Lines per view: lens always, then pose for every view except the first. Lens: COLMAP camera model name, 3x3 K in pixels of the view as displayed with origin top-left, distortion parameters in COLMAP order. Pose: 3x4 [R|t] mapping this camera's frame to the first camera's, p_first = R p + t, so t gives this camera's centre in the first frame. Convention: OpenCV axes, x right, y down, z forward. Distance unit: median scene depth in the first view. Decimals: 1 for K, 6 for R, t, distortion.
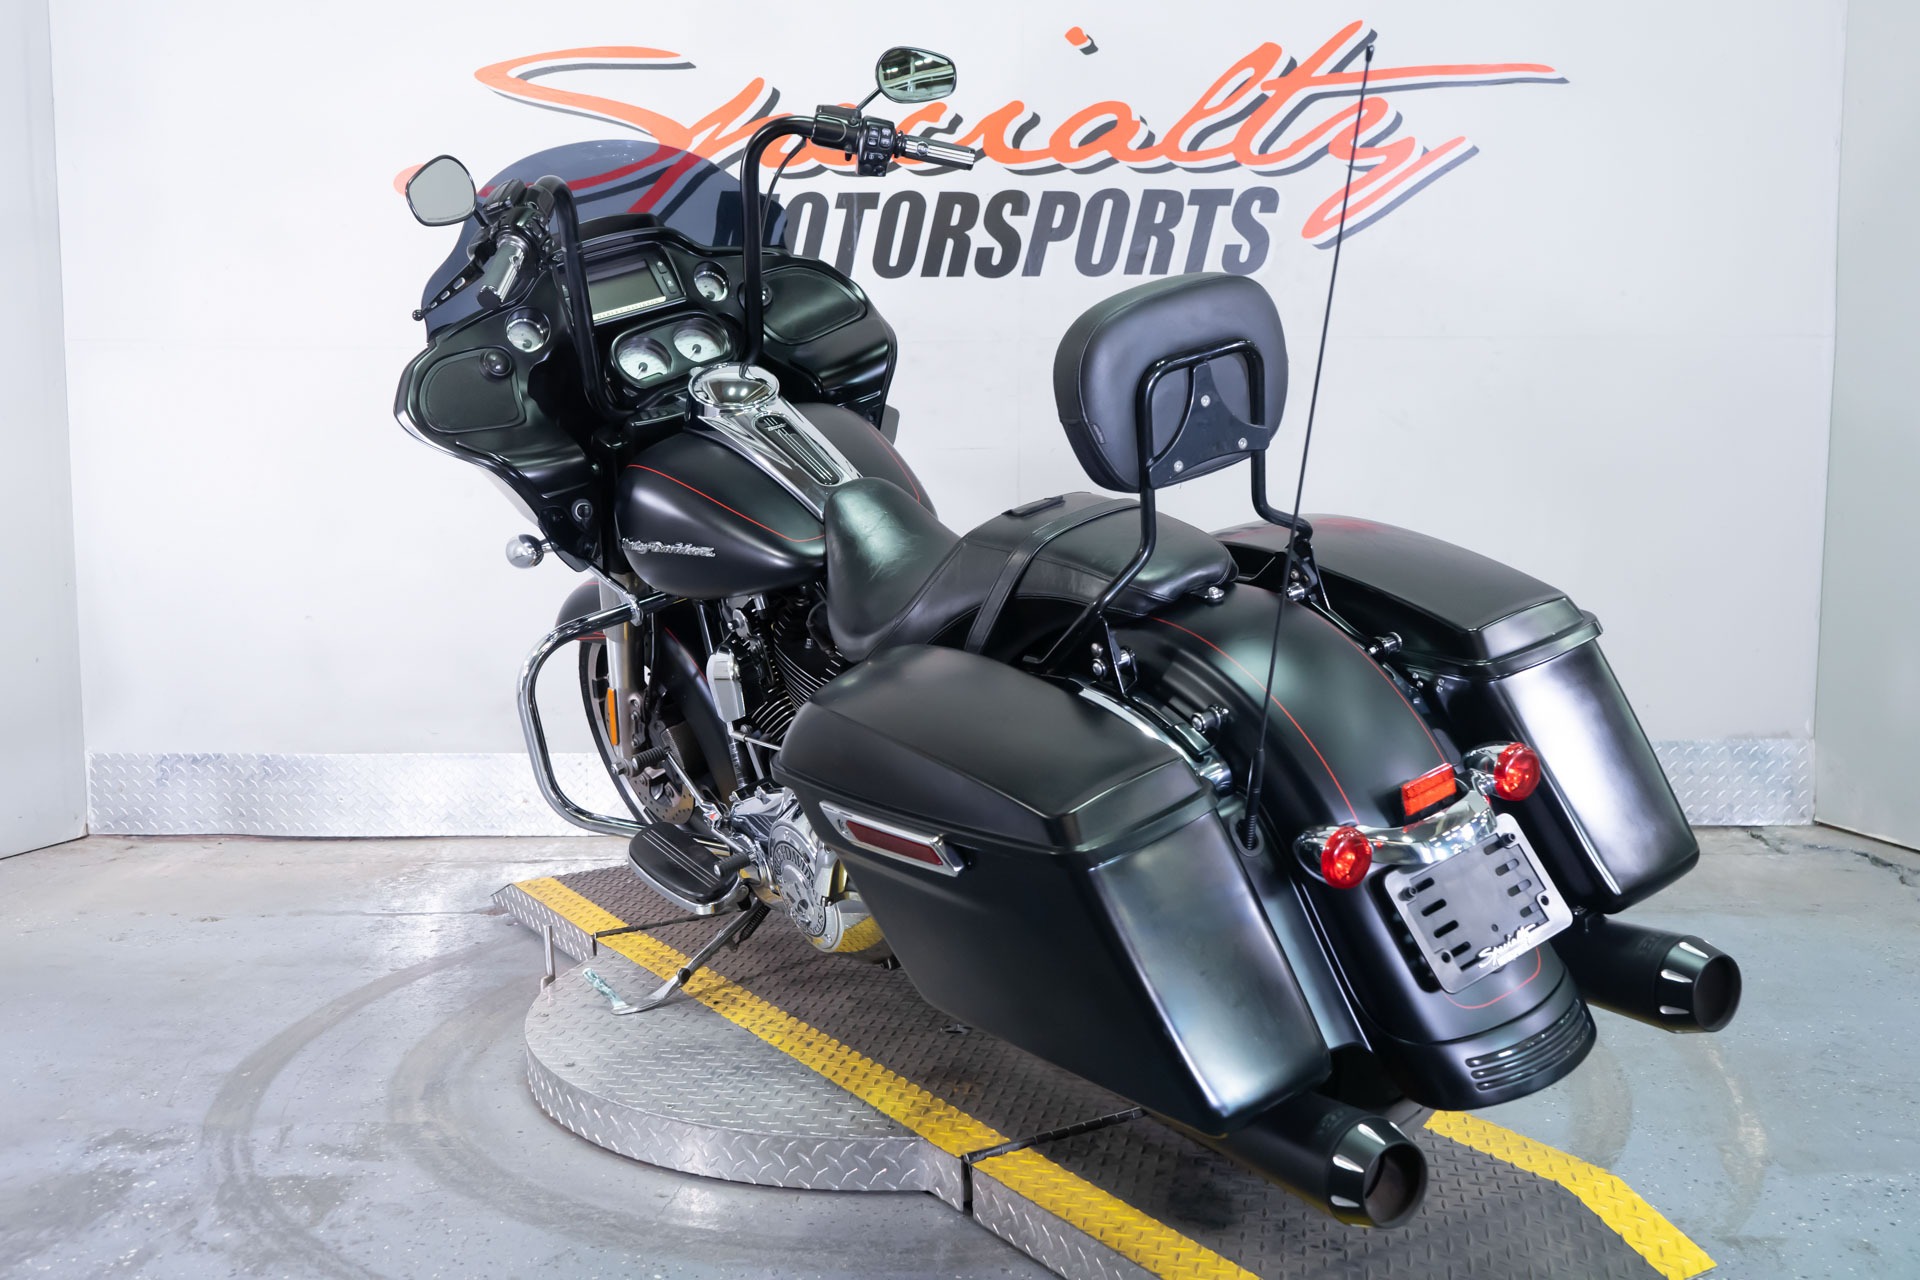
lens RADIAL K [[1871.8, 0, 966.3], [0, 1871.8, 630.9], [0, 0, 1]] dist [-0.002596, 0.000000]
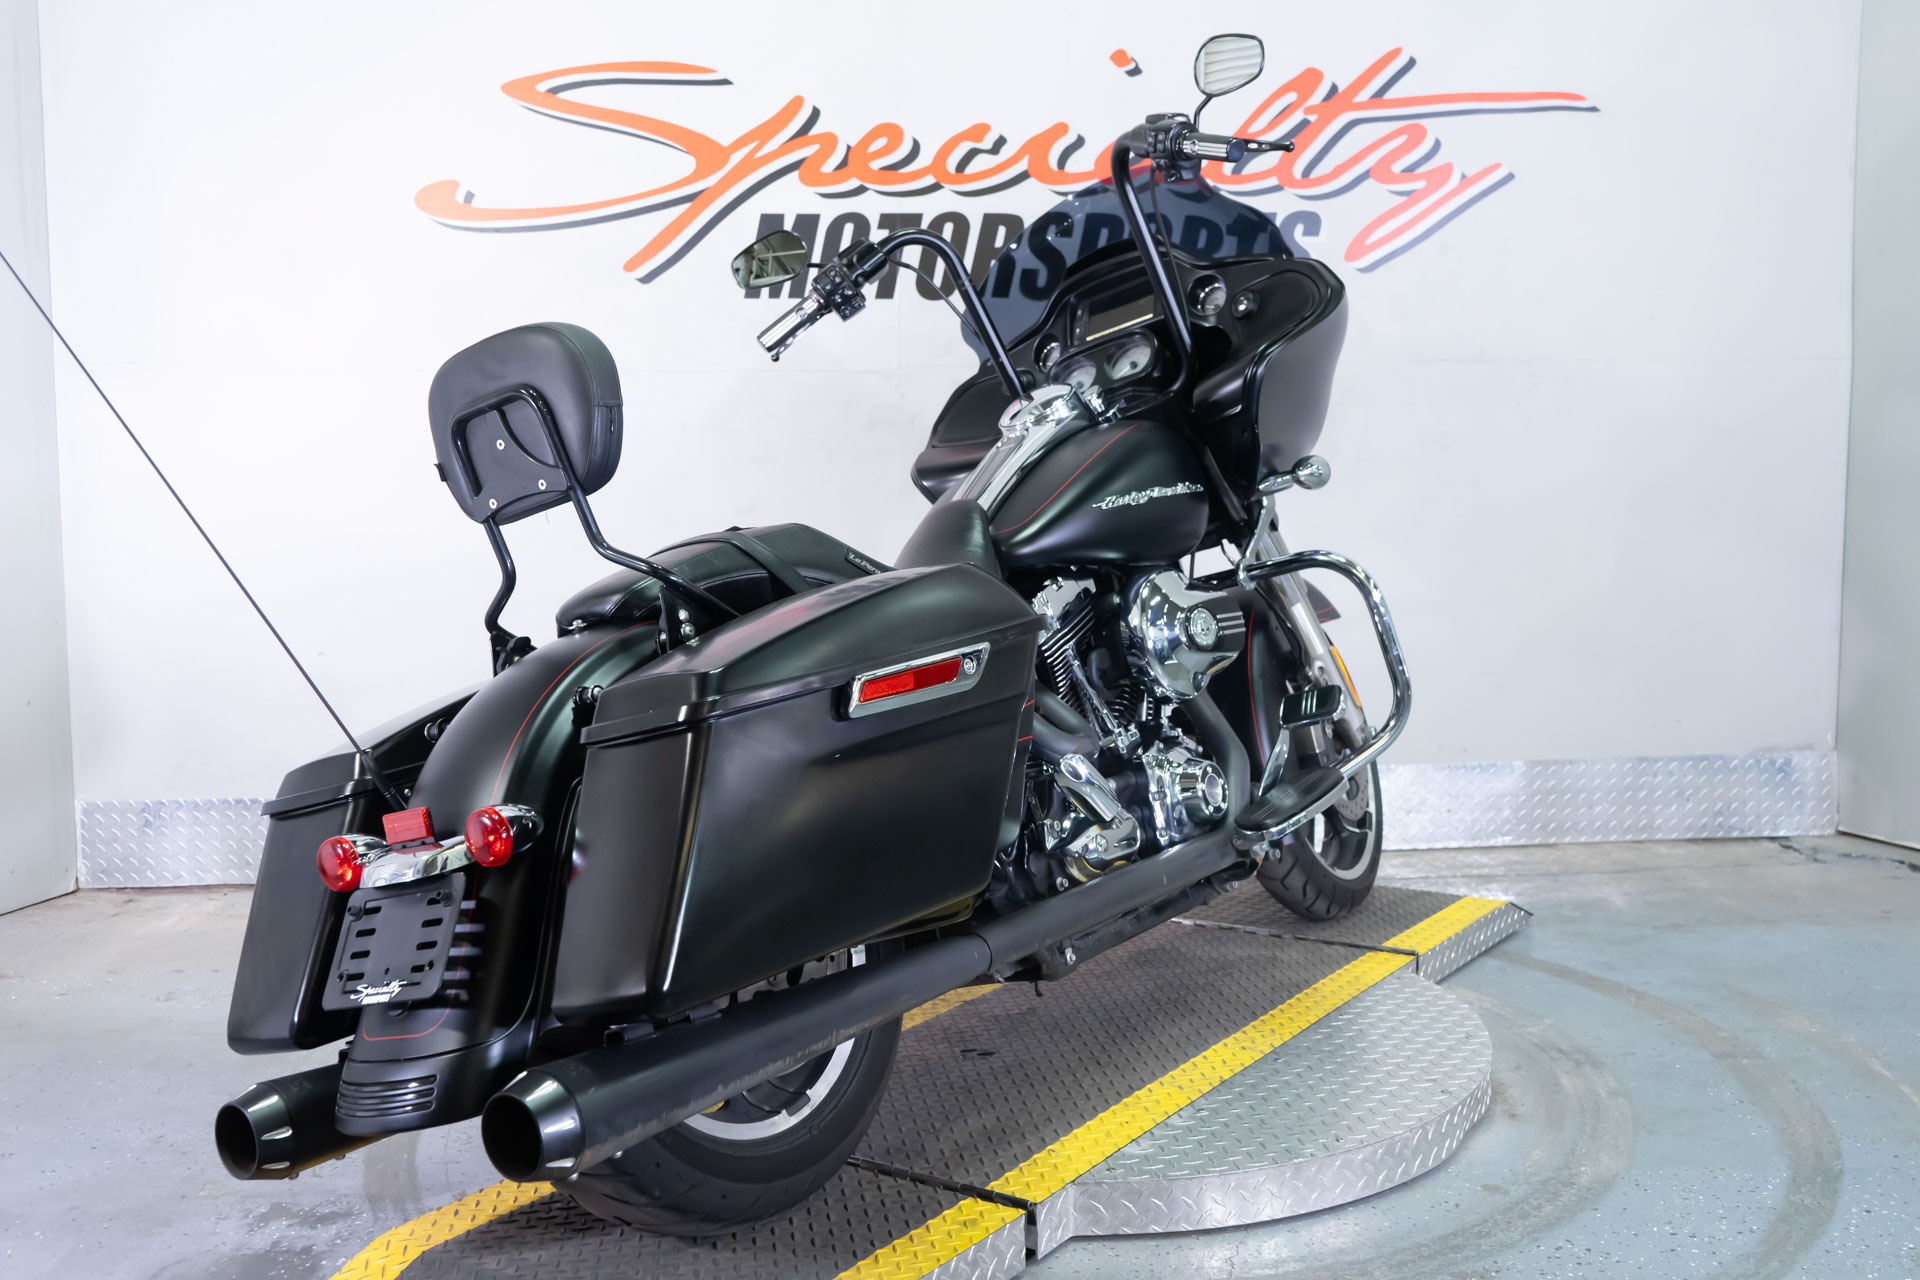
lens RADIAL K [[1871.8, 0, 961.7], [0, 1871.8, 632.3], [0, 0, 1]] dist [-0.002596, 0.000000]
pose [[0.995264, -0.013500, 0.096264, -0.124036], [0.014913, 0.999791, -0.013971, 0.000066], [-0.096055, 0.015341, 0.995258, 0.022130]]
